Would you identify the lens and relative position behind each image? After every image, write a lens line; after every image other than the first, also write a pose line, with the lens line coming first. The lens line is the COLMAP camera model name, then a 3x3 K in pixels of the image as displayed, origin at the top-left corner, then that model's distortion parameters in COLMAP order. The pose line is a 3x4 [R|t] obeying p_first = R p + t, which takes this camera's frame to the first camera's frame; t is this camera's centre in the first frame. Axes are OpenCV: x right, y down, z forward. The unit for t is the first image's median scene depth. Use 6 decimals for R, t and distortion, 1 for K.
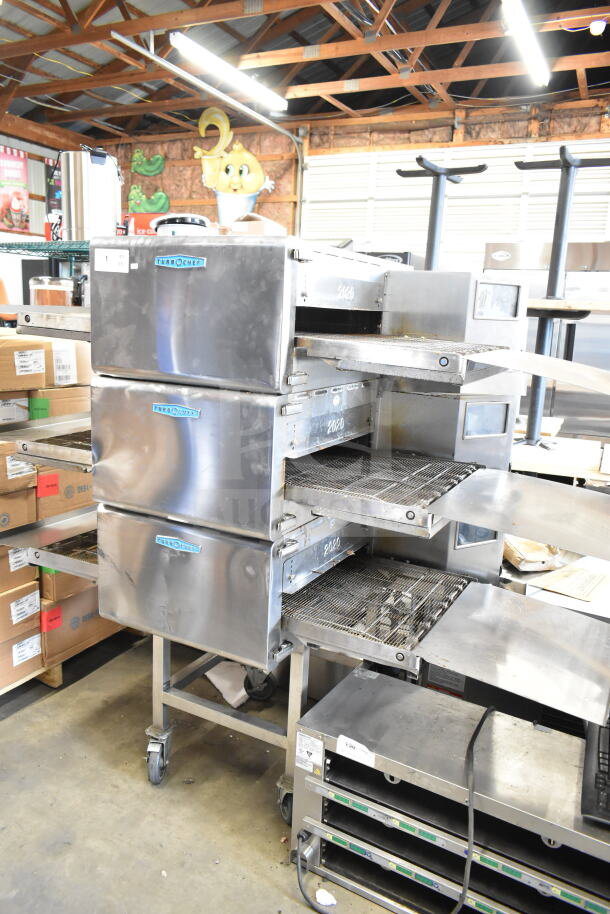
lens RADIAL K [[698.3, 0, 295.6], [0, 698.3, 462.7], [0, 0, 1]] dist [-0.033647, 0.023437]
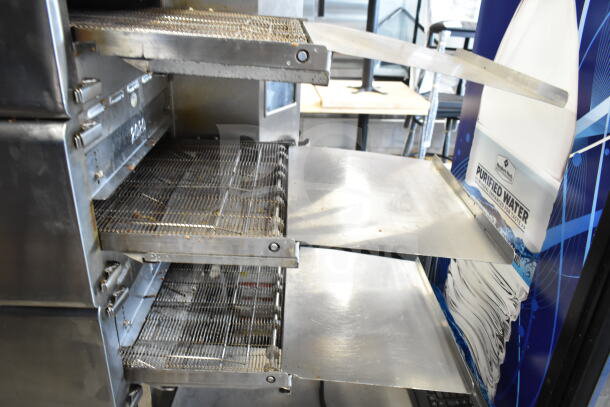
lens RADIAL K [[466.1, 0, 301.8], [0, 466.1, 207.3], [0, 0, 1]] dist [-0.033647, 0.023437]
pose [[0.876963, -0.214952, 0.429804, -0.023284], [0.099366, 0.956166, 0.275451, -0.080143], [-0.470173, -0.198852, 0.859881, 0.341571]]
